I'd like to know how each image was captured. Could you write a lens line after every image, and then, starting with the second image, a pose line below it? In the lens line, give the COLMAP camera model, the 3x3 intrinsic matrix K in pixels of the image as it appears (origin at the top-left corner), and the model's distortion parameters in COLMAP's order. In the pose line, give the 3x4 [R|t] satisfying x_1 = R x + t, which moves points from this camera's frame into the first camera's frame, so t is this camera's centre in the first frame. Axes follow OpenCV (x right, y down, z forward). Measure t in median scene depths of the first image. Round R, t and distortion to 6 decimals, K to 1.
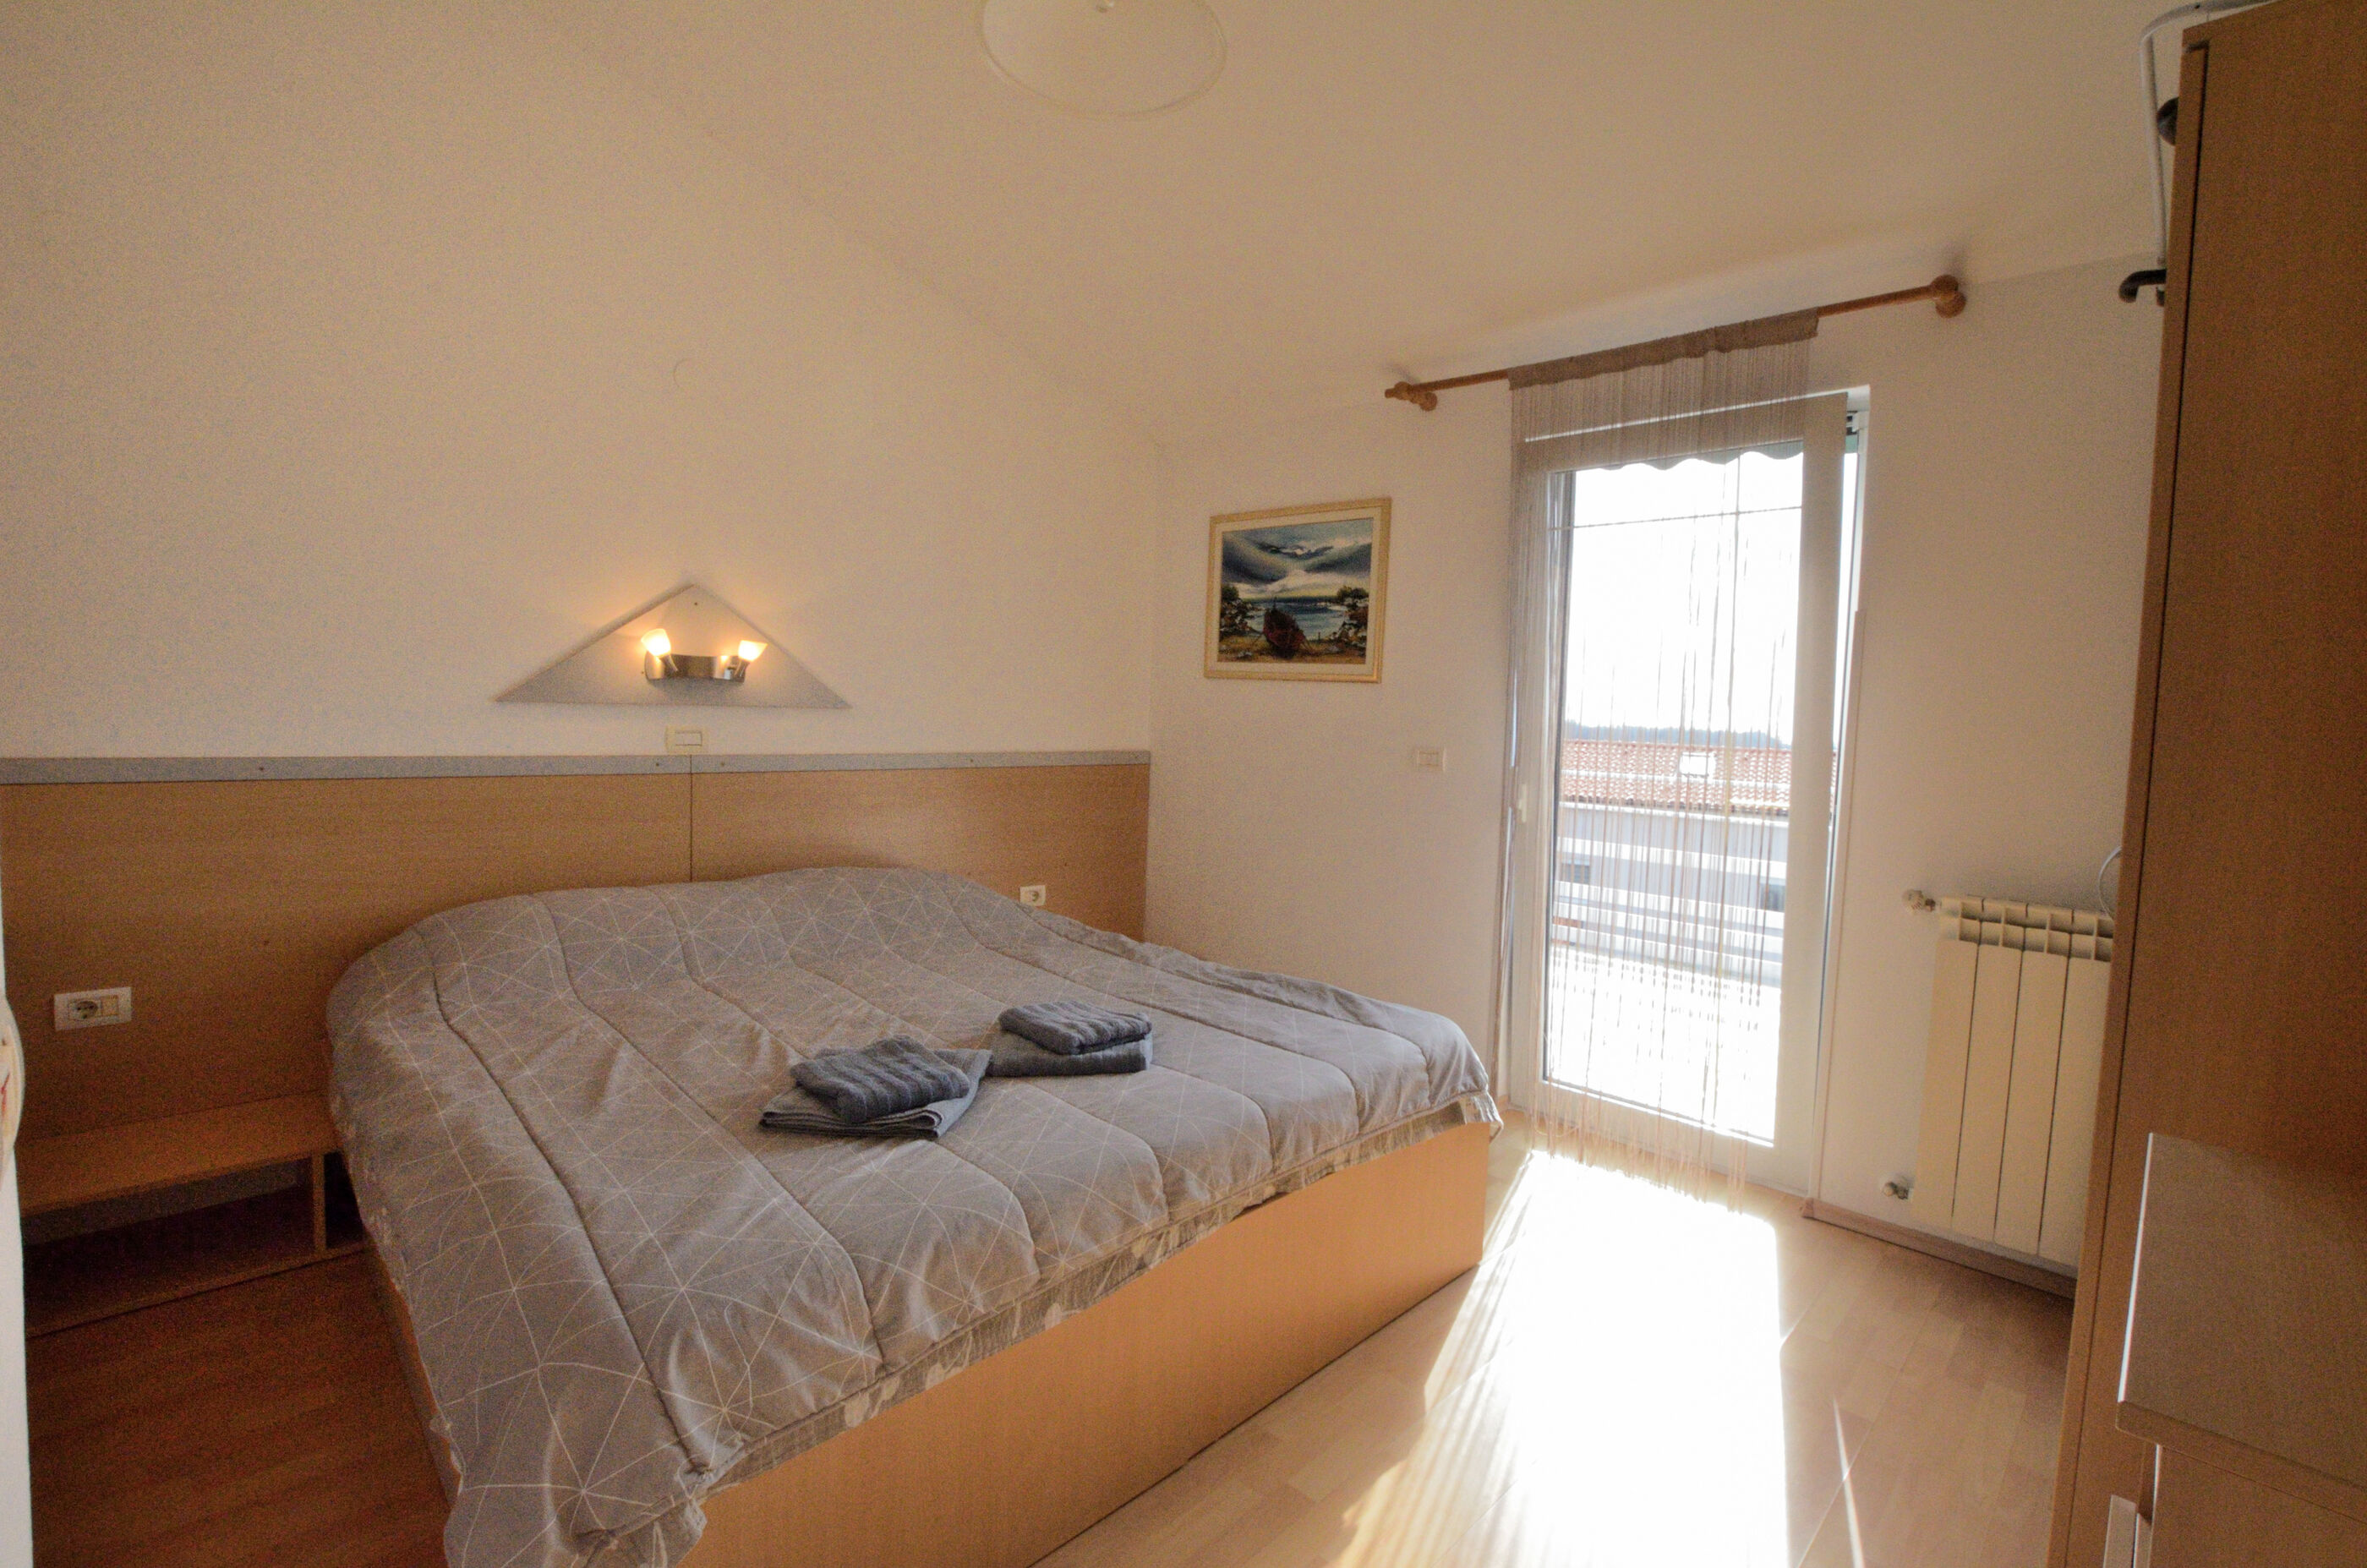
lens RADIAL K [[1052.8, 0, 1206.3], [0, 1052.8, 773.2], [0, 0, 1]] dist [-0.034441, 0.006873]
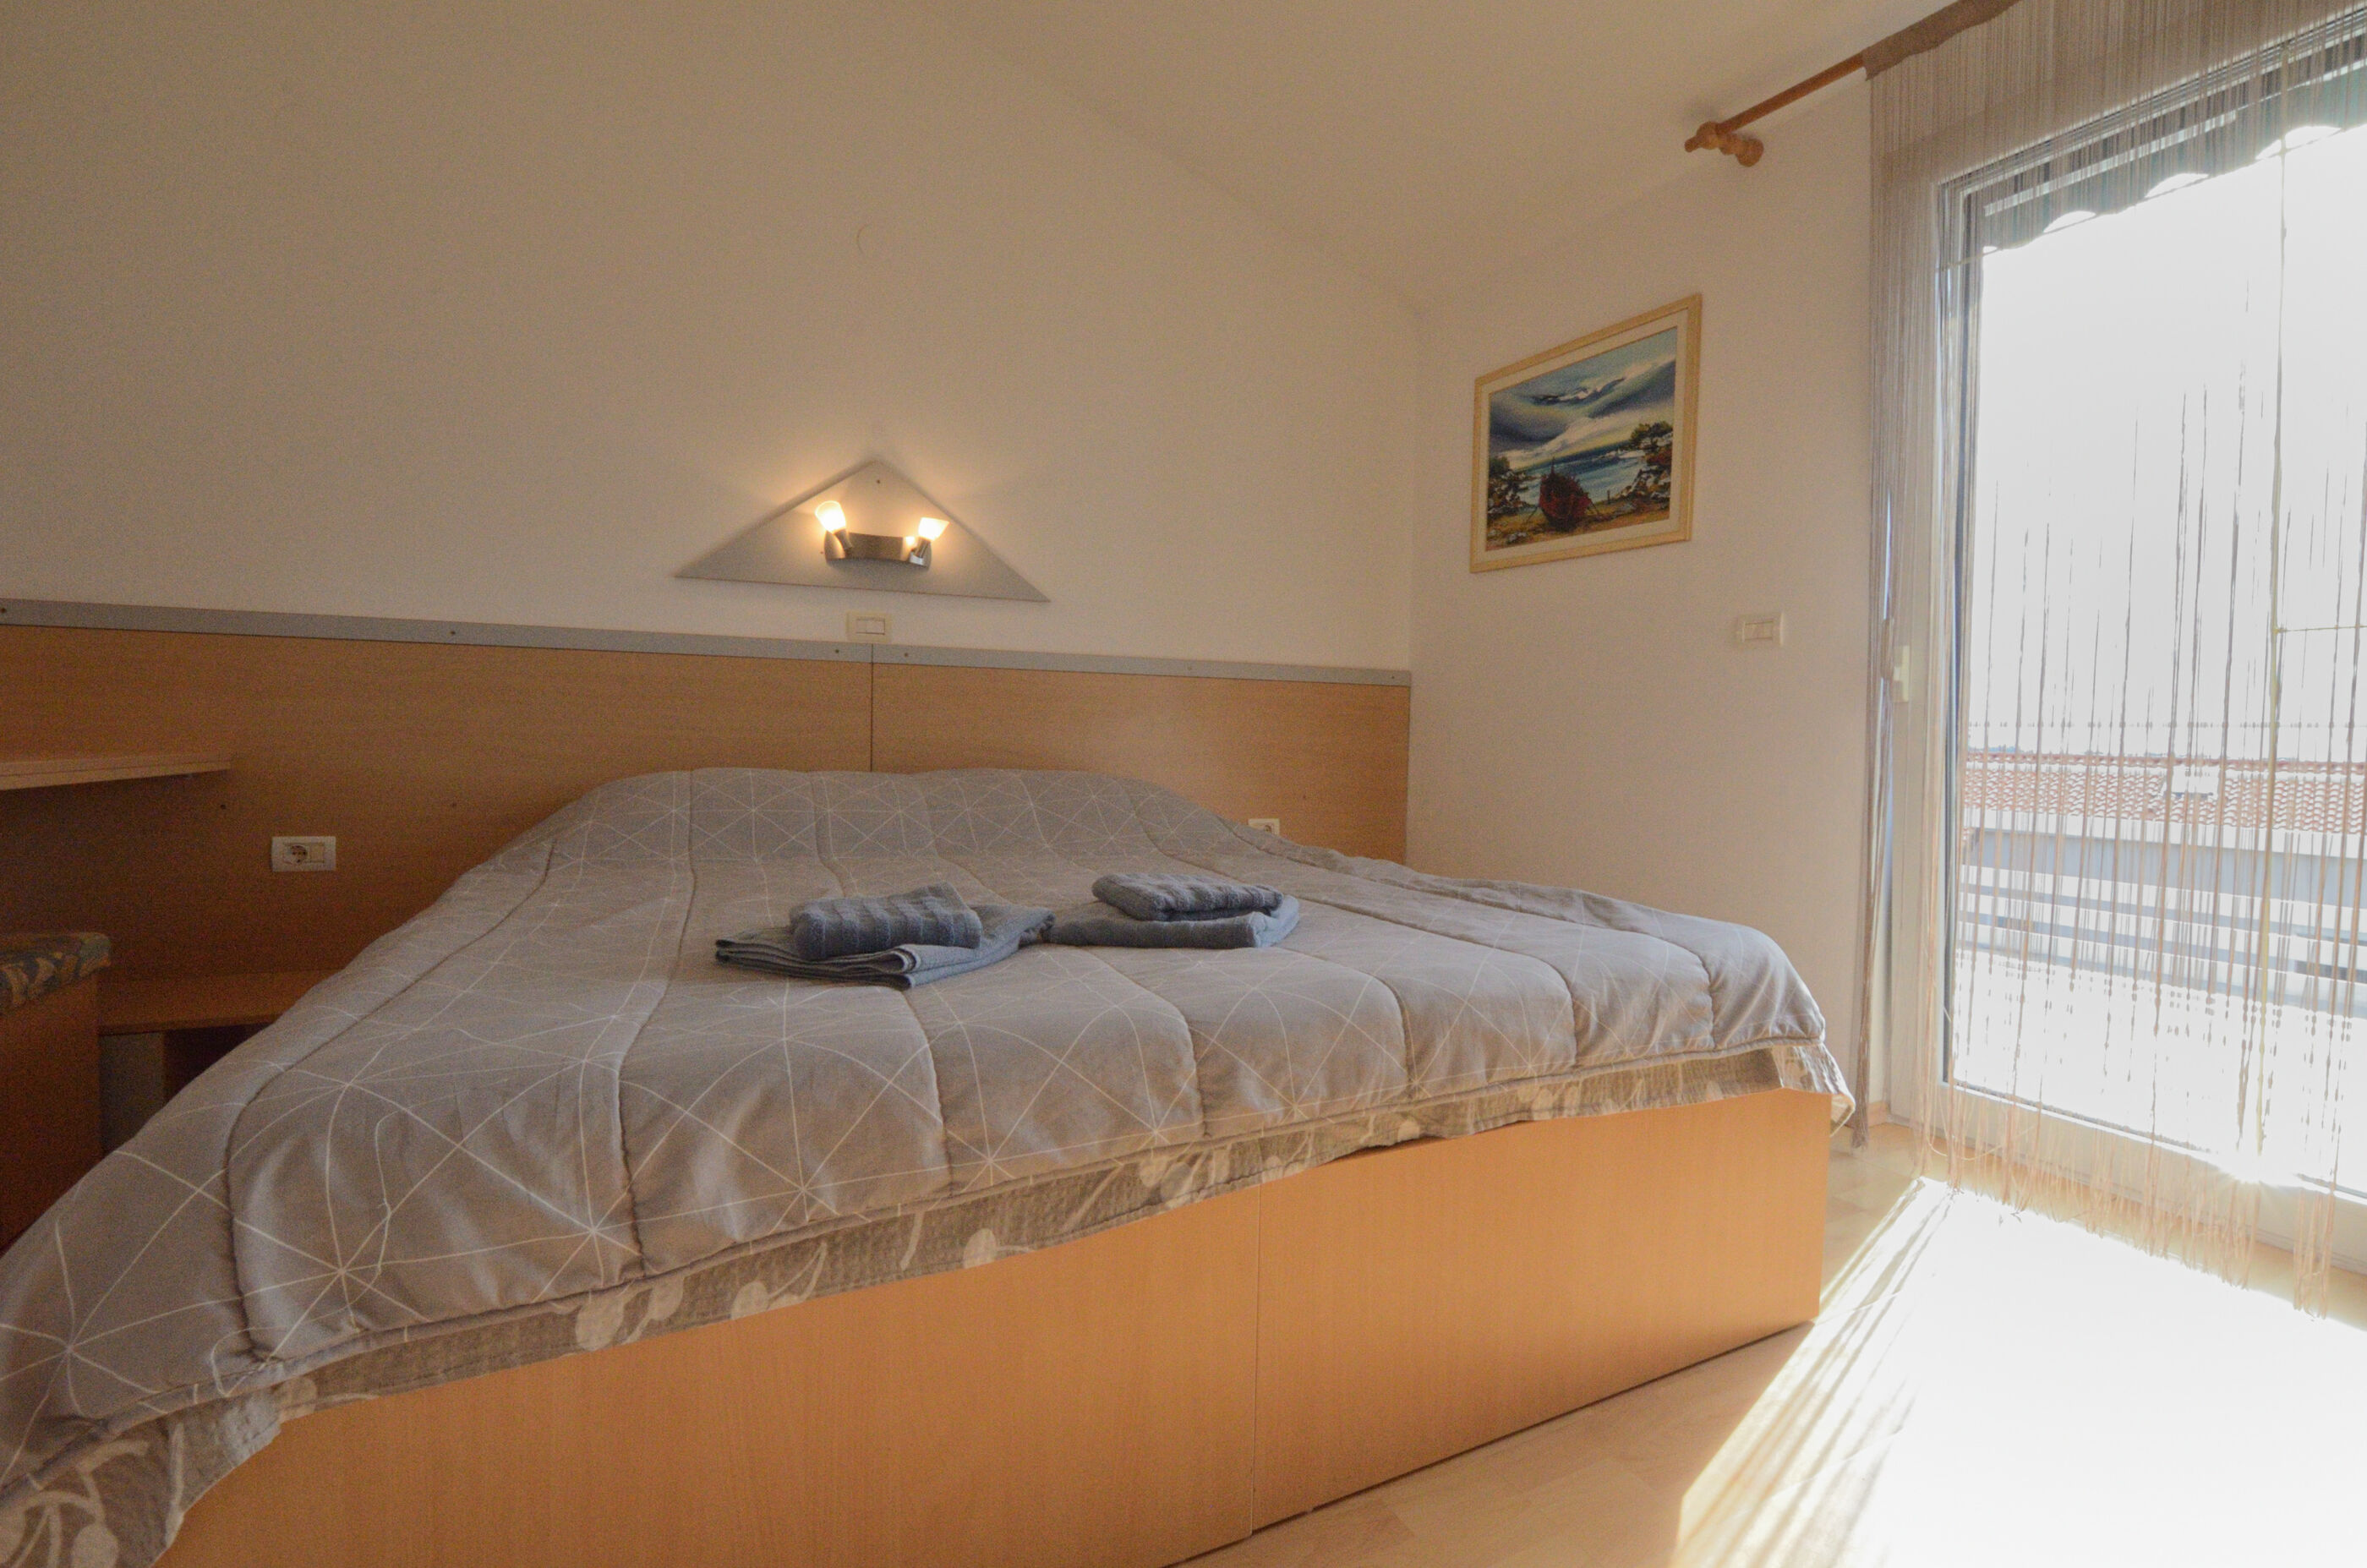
lens RADIAL K [[1045.9, 0, 1205.8], [0, 1045.9, 773.0], [0, 0, 1]] dist [-0.036272, 0.007393]
pose [[0.945693, -0.002868, -0.325049, 0.106095], [-0.007353, 0.999516, -0.030213, 0.145271], [0.324979, 0.030962, 0.945214, 0.256383]]
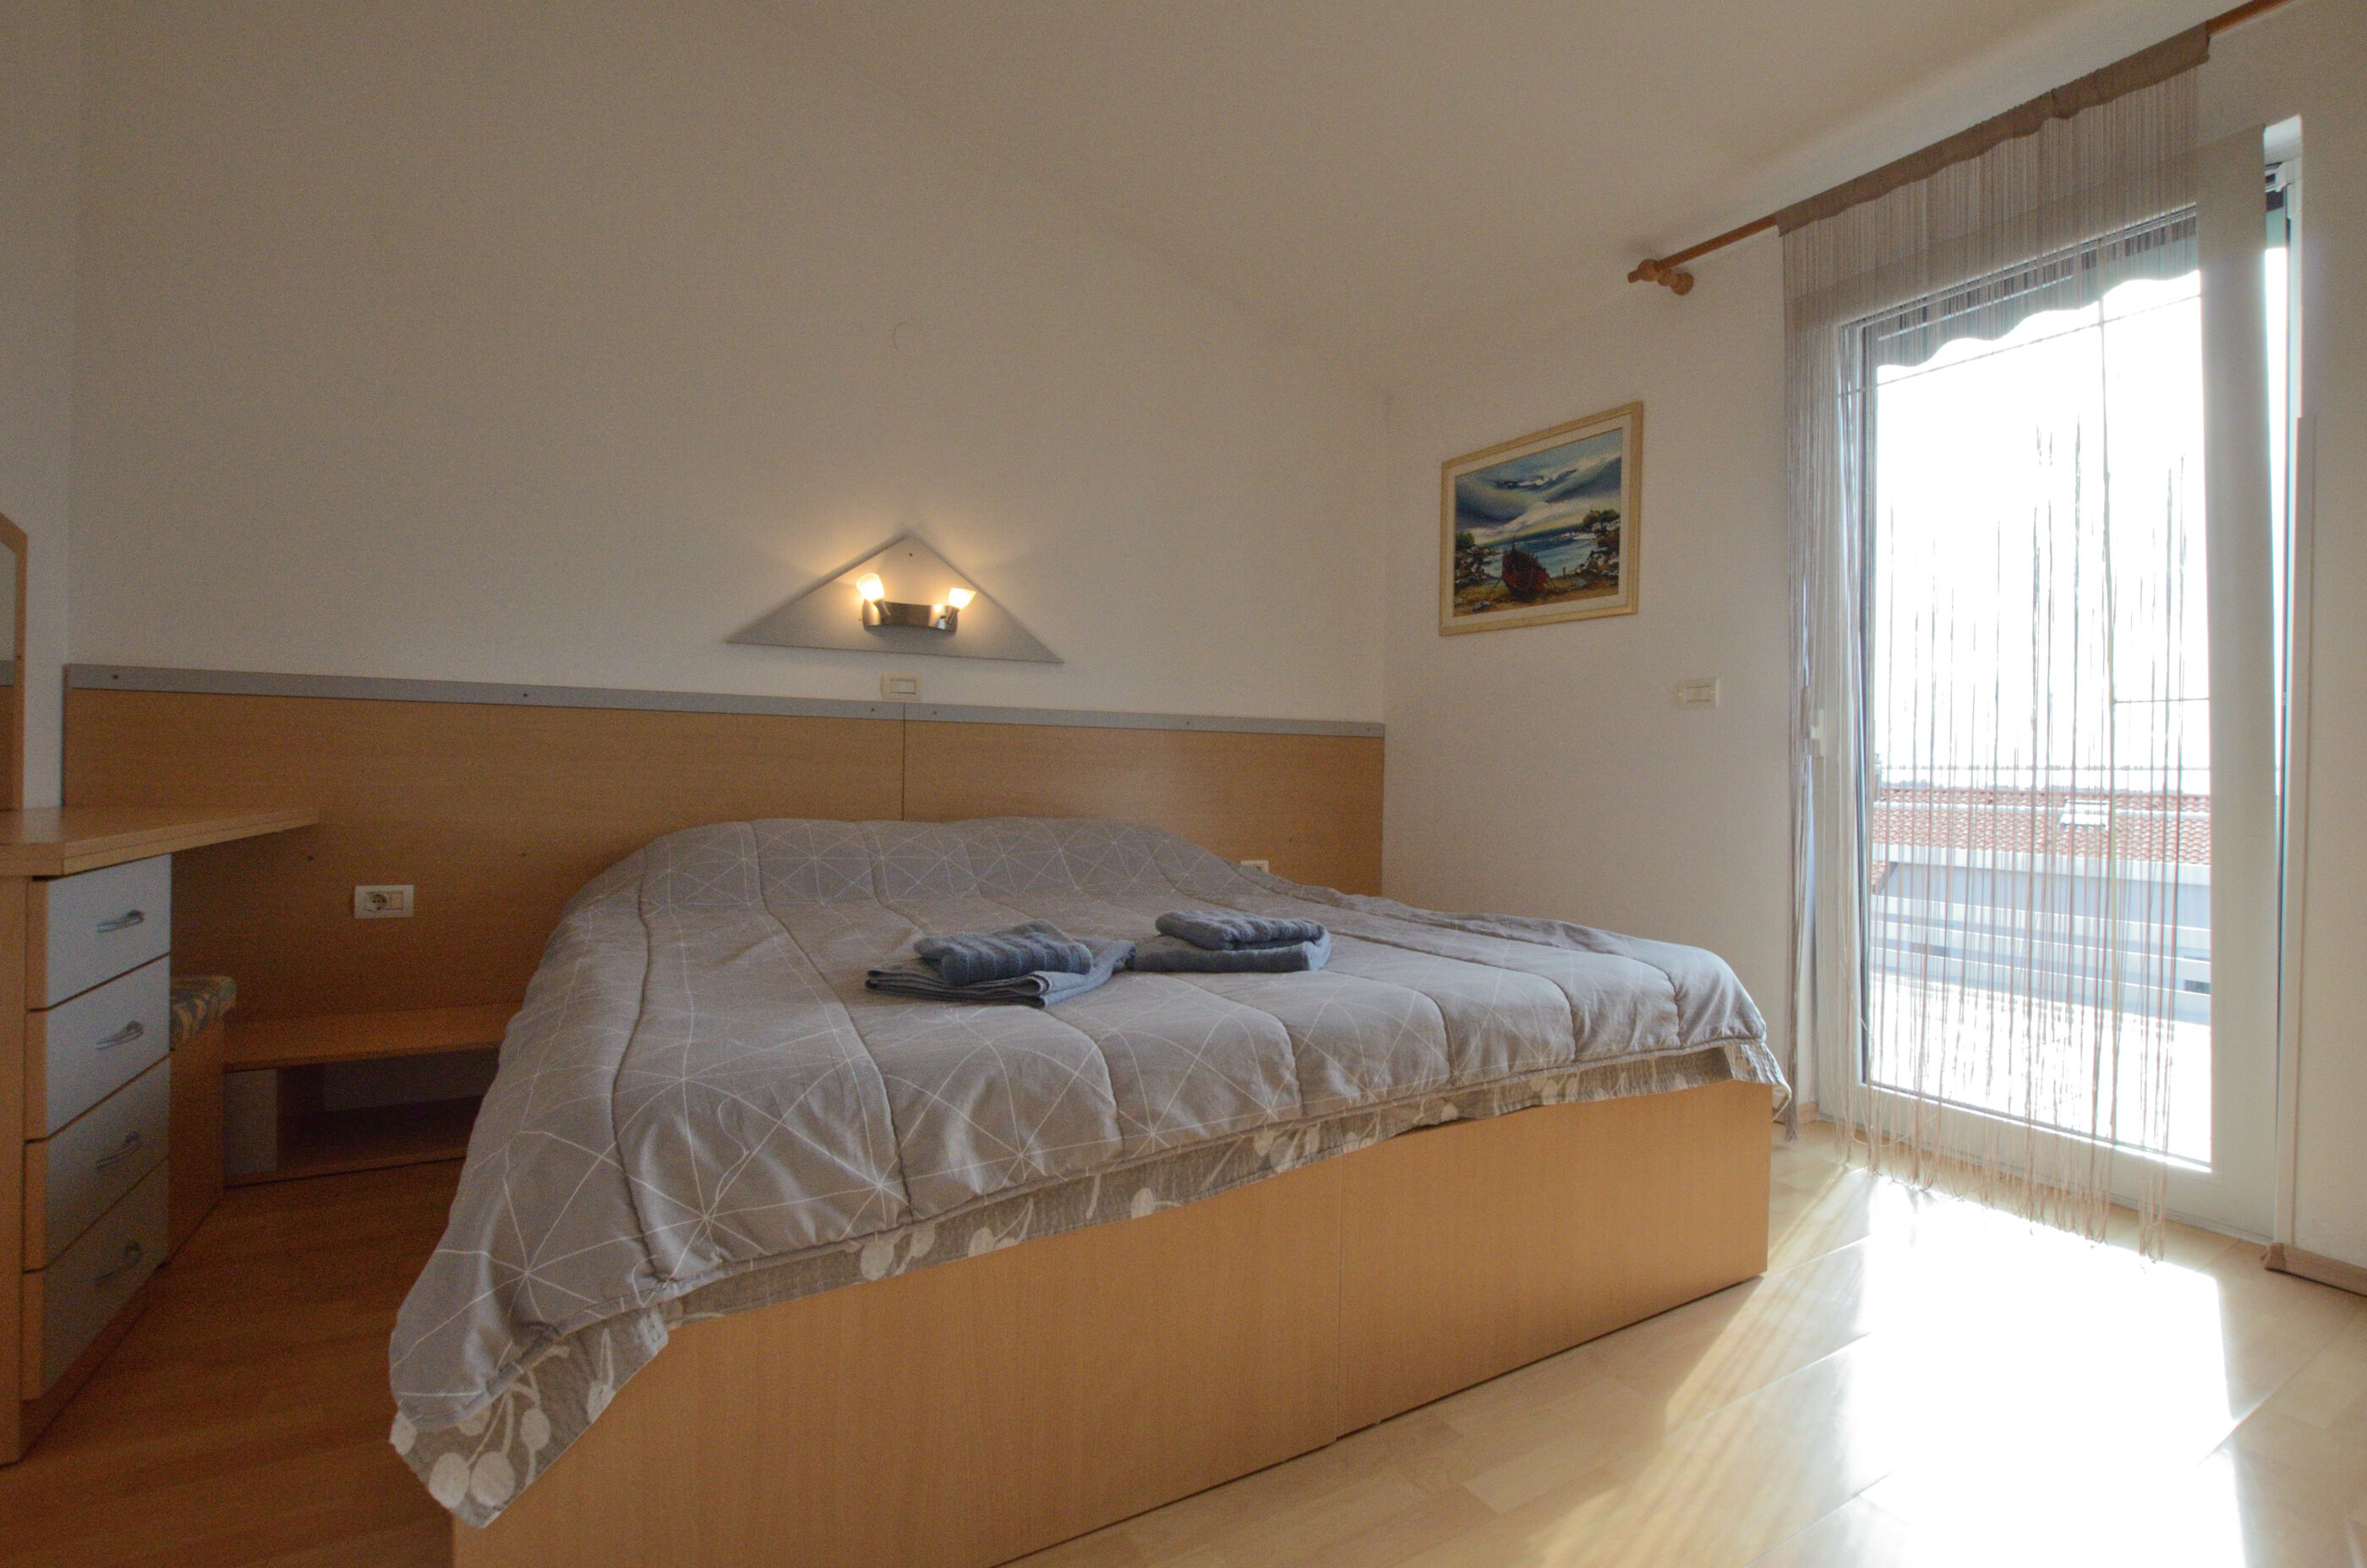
lens RADIAL K [[1047.9, 0, 1207.5], [0, 1047.9, 774.3], [0, 0, 1]] dist [-0.035984, 0.007148]
pose [[0.963417, -0.017946, -0.267407, 0.070777], [0.000364, 0.997842, -0.065656, 0.139204], [0.268008, 0.063157, 0.961344, 0.124765]]
